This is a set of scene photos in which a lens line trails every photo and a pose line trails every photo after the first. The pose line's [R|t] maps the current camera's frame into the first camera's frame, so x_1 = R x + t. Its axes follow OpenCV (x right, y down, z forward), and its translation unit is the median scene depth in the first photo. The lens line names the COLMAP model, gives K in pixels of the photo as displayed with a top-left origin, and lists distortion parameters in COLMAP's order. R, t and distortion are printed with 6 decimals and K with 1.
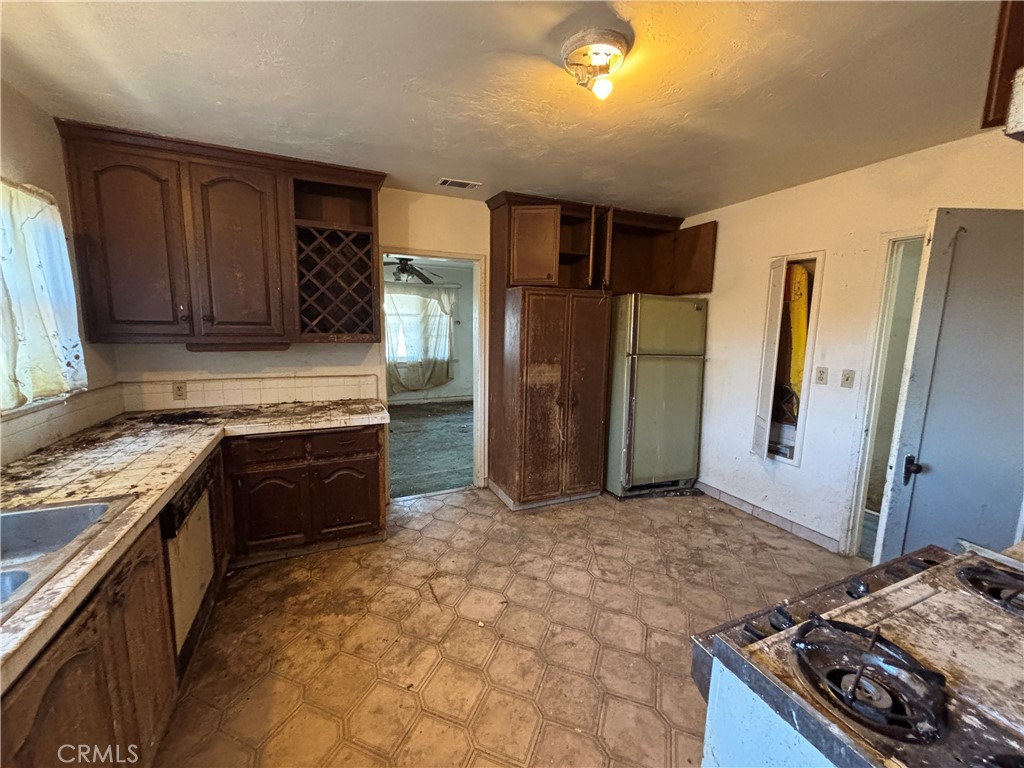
lens RADIAL K [[414.1, 0, 510.6], [0, 414.1, 382.6], [0, 0, 1]] dist [0.003192, -0.000607]
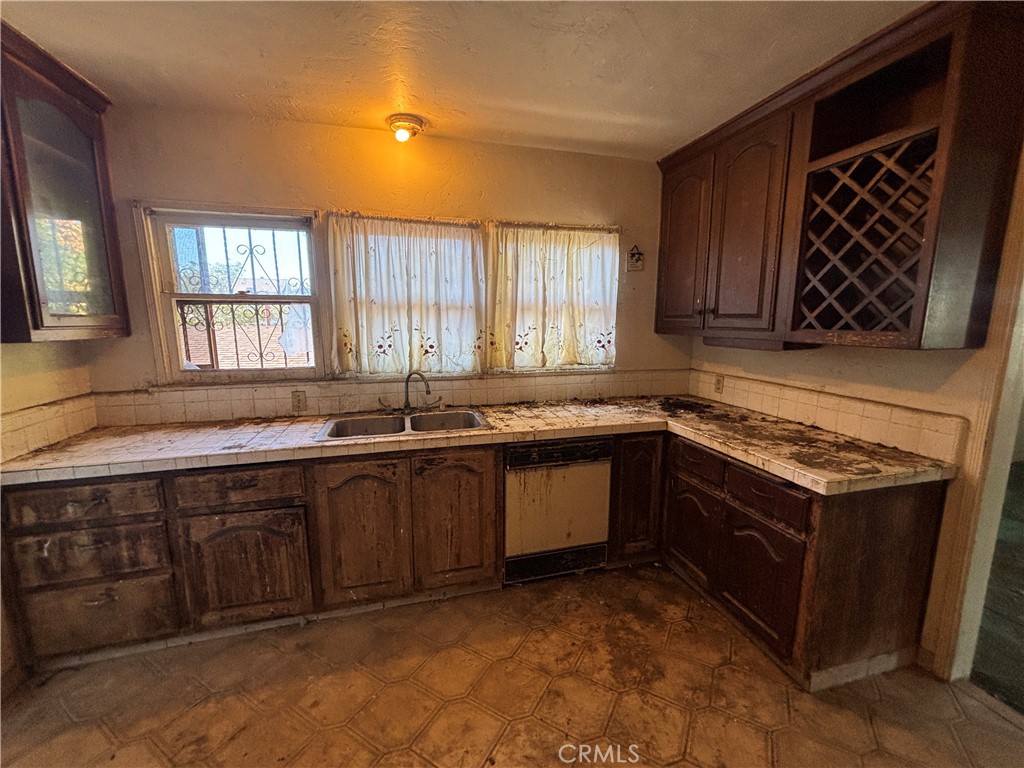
lens RADIAL K [[414.1, 0, 515.4], [0, 414.1, 383.5], [0, 0, 1]] dist [0.003192, -0.000607]
pose [[-0.148777, 0.137796, -0.979223, 0.243554], [-0.144906, 0.976516, 0.159432, -0.064424], [0.978196, 0.165615, -0.125316, 0.573781]]
